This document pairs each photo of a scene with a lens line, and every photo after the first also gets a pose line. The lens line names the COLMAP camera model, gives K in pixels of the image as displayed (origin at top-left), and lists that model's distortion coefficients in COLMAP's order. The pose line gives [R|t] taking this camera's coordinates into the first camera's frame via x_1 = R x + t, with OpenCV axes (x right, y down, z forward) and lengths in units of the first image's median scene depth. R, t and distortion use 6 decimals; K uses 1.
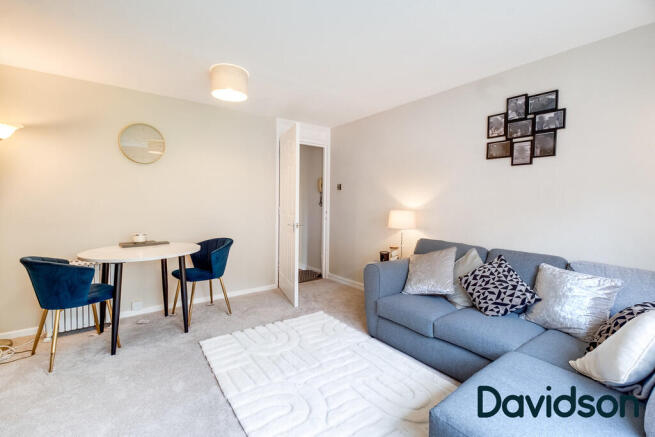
lens RADIAL K [[293.6, 0, 314.8], [0, 293.6, 216.4], [0, 0, 1]] dist [-0.000991, -0.012344]
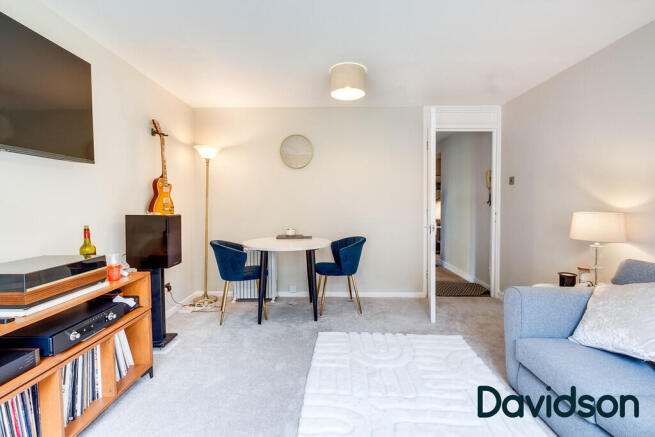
lens RADIAL K [[293.6, 0, 314.8], [0, 293.6, 216.4], [0, 0, 1]] dist [-0.000991, -0.012344]
pose [[0.789754, 0.025585, -0.612890, 0.208308], [-0.024578, 0.999647, 0.010060, -0.003103], [0.612932, 0.007118, 0.790104, 0.125999]]
